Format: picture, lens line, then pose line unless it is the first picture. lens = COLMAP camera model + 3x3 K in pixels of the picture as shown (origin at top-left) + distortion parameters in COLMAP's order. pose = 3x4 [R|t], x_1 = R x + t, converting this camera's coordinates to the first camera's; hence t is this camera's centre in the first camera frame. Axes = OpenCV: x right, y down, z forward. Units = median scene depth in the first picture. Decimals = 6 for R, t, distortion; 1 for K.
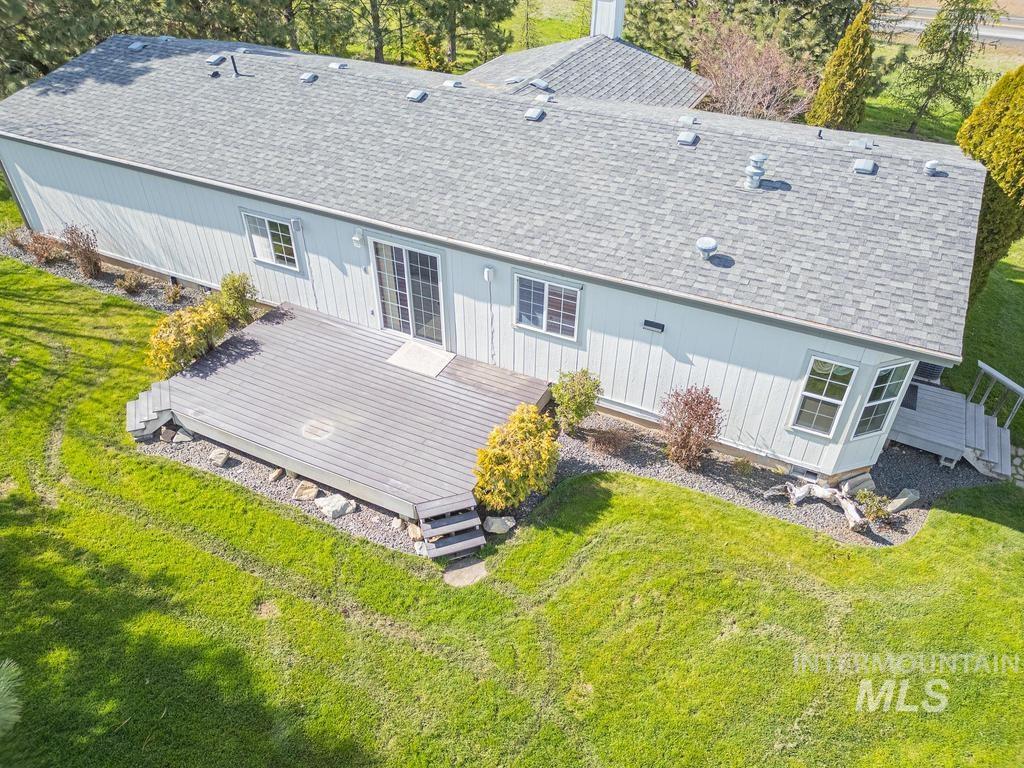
lens RADIAL K [[721.9, 0, 512.0], [0, 721.9, 384.0], [0, 0, 1]] dist [0.026465, -0.000900]
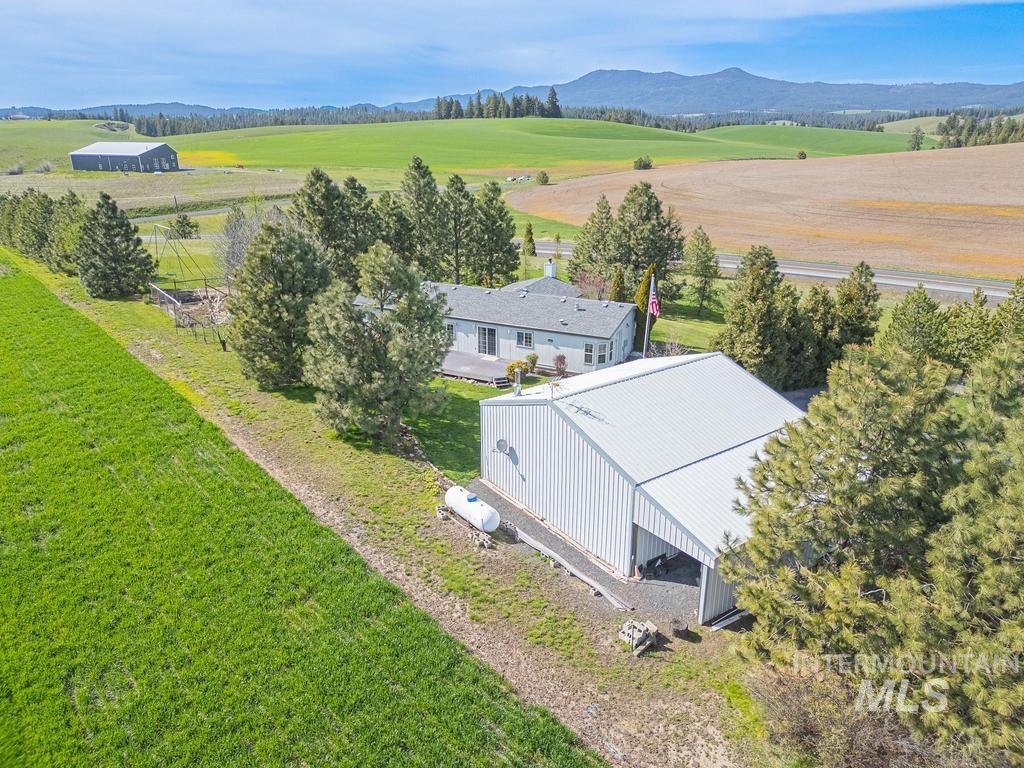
lens RADIAL K [[721.9, 0, 512.0], [0, 721.9, 384.0], [0, 0, 1]] dist [0.026465, -0.000900]
pose [[0.999864, -0.003042, -0.016233, 0.041037], [-0.001957, 0.954146, -0.299335, 1.197906], [0.016399, 0.299326, 0.954010, -2.451768]]
